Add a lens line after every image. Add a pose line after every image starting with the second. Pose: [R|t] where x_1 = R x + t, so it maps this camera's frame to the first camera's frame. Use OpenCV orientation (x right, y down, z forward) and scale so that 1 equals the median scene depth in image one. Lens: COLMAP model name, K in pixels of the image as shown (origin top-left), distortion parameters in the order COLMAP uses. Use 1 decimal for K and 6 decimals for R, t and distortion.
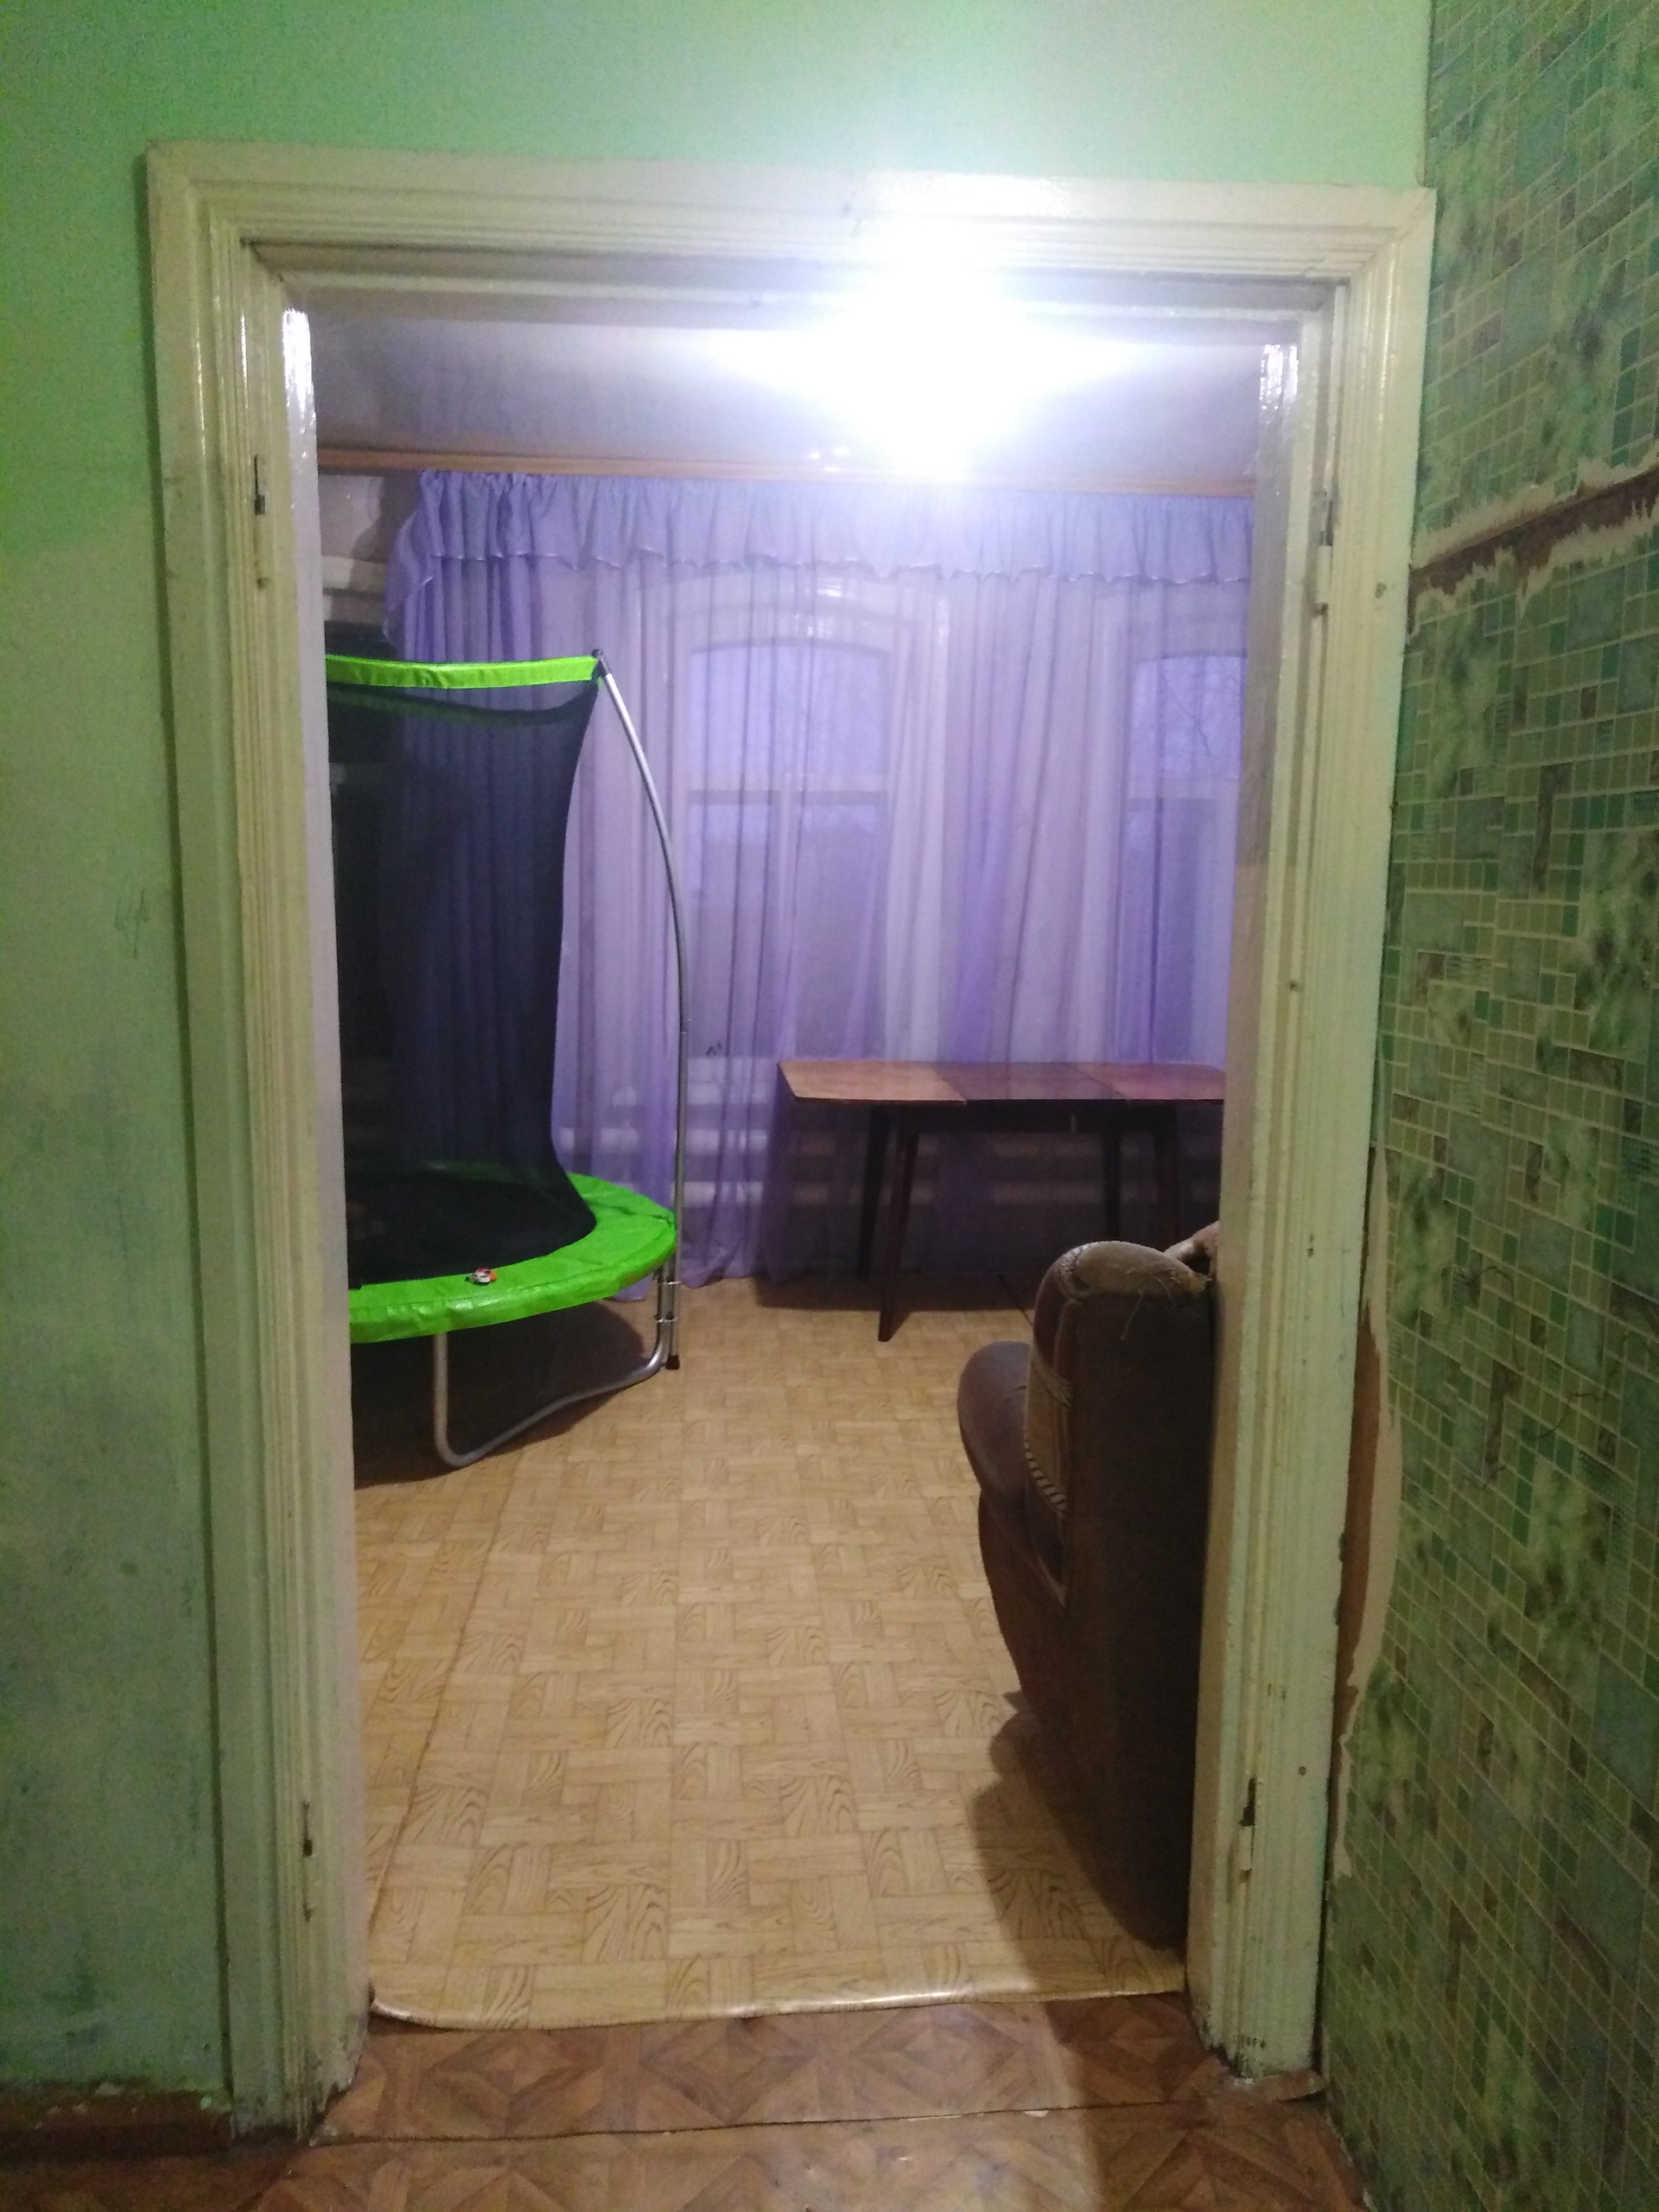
lens RADIAL K [[1646.4, 0, 829.5], [0, 1646.4, 1106.0], [0, 0, 1]] dist [0.006951, 0.001053]
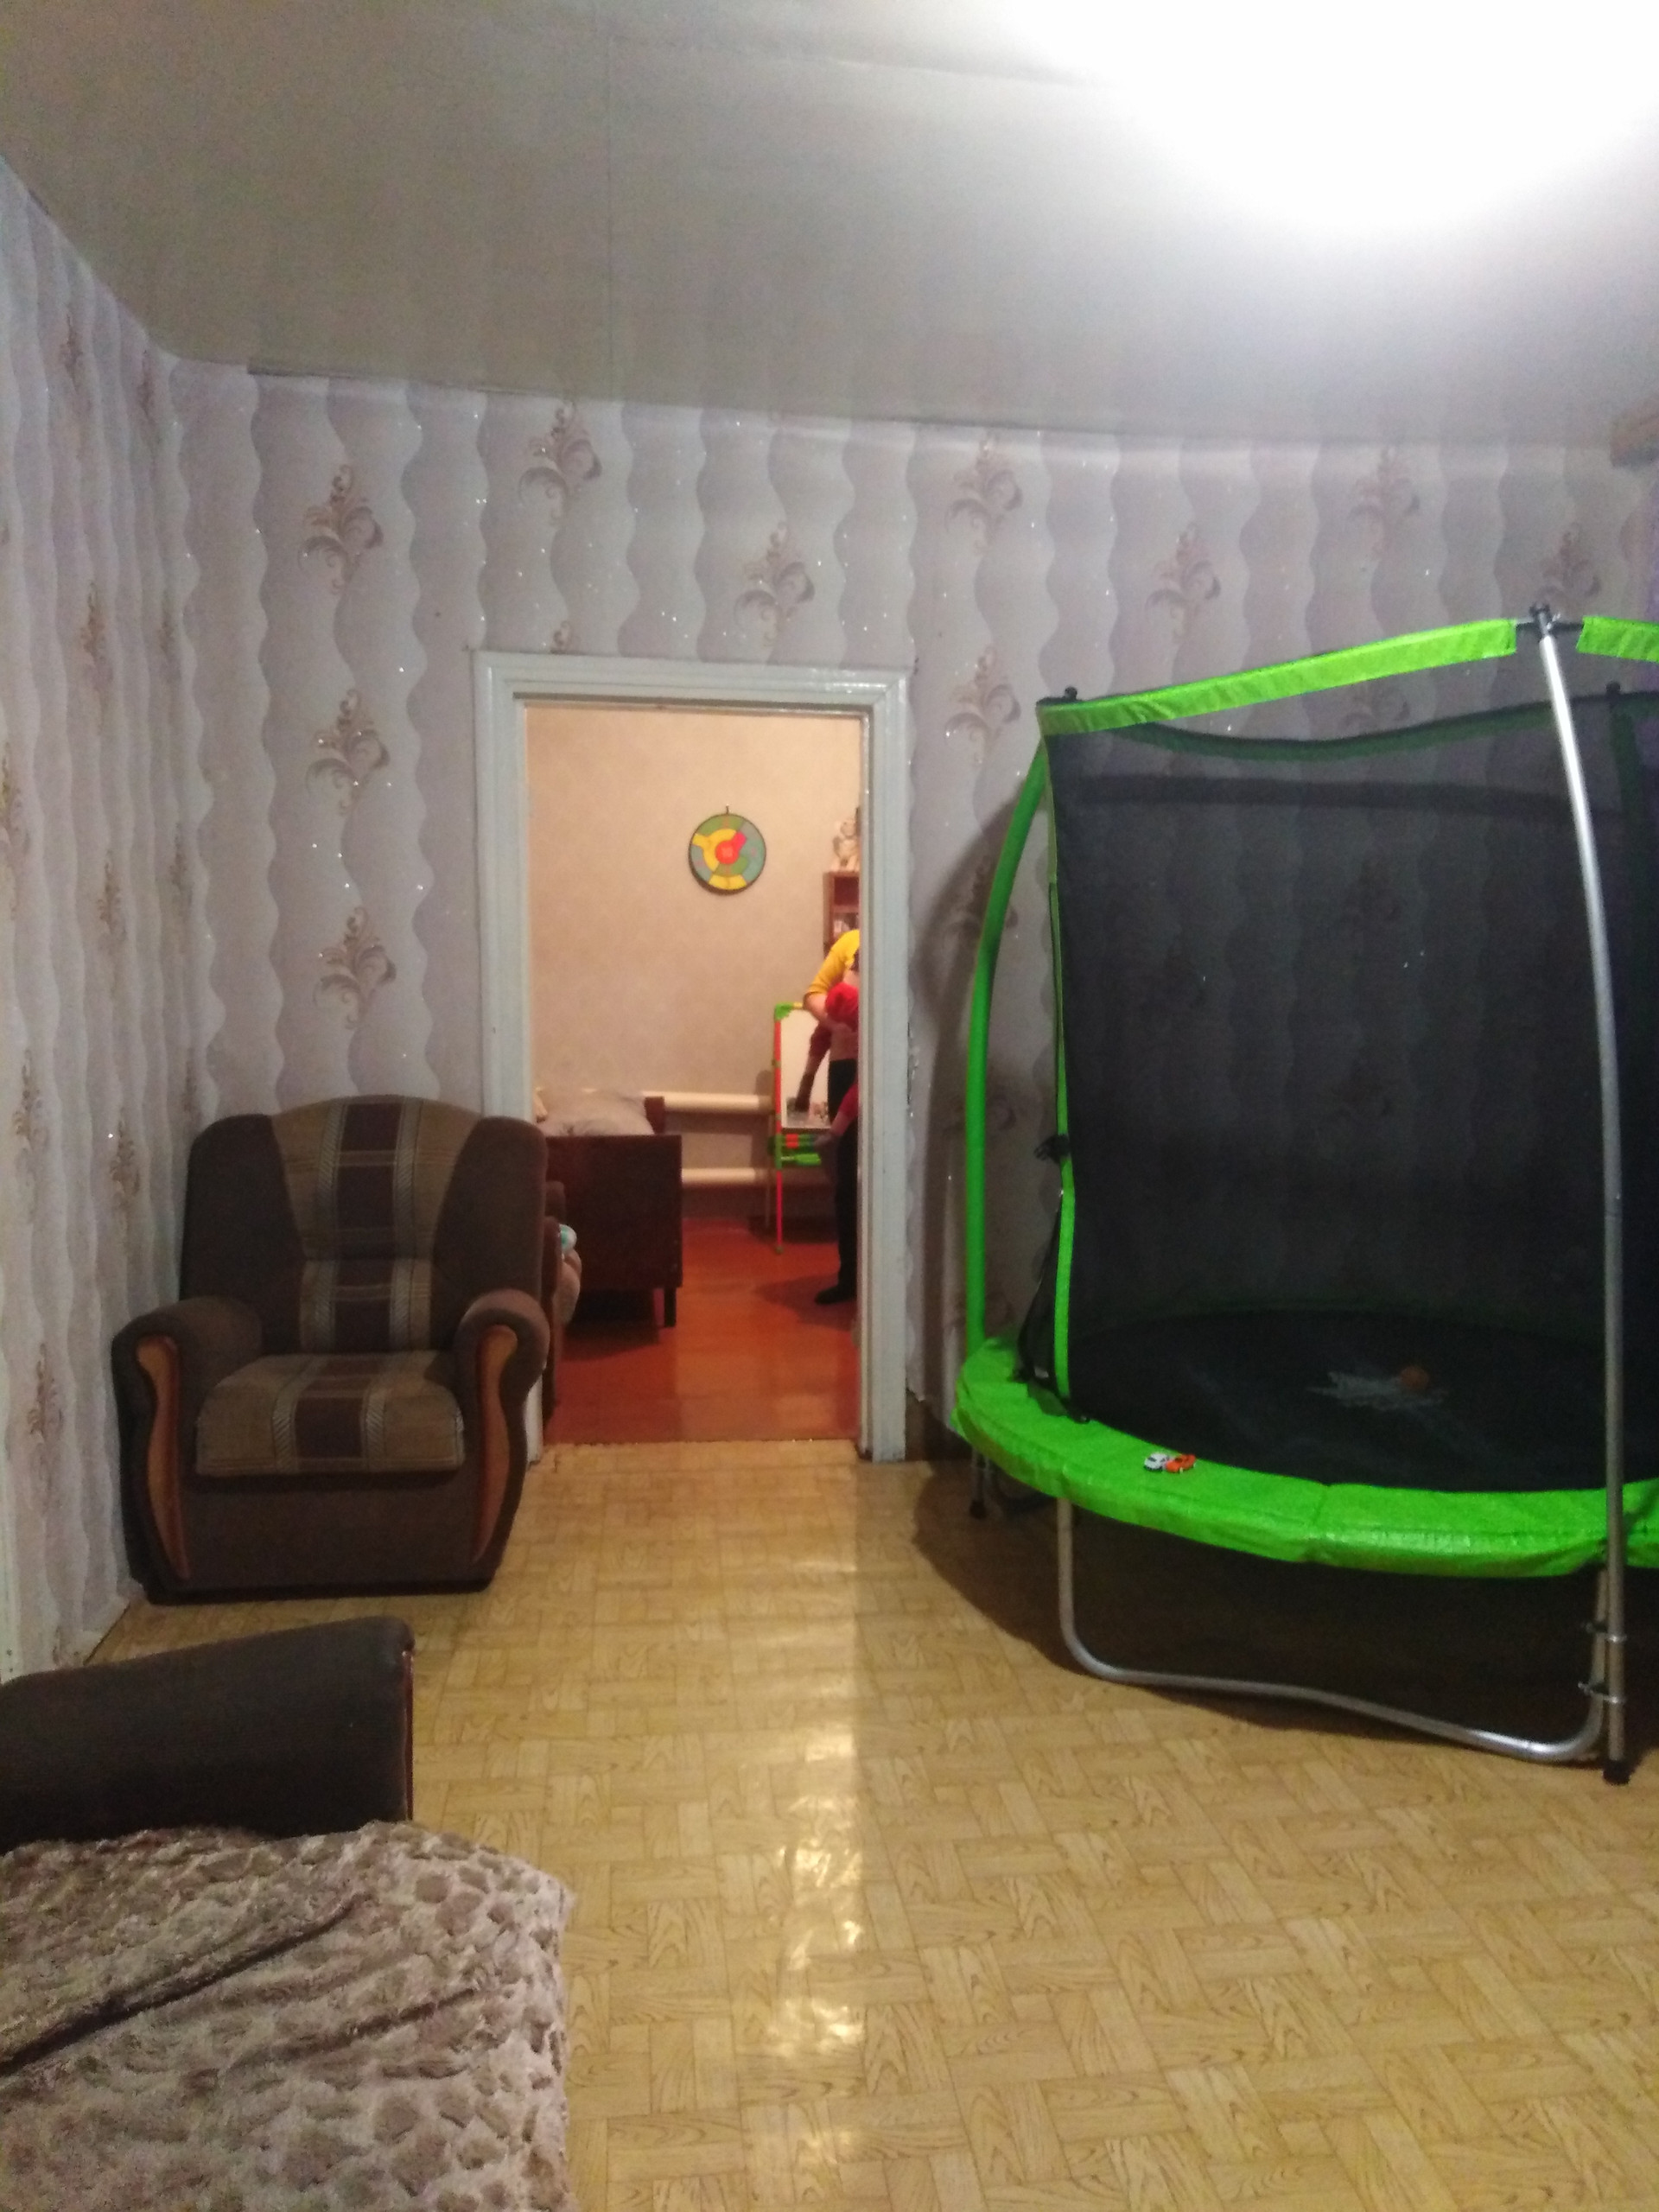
lens RADIAL K [[1646.4, 0, 829.5], [0, 1646.4, 1106.0], [0, 0, 1]] dist [0.006951, 0.001053]
pose [[0.077630, 0.092389, -0.992692, 0.535311], [-0.158175, 0.984227, 0.079232, -0.096742], [0.984355, 0.150868, 0.091019, 0.756765]]
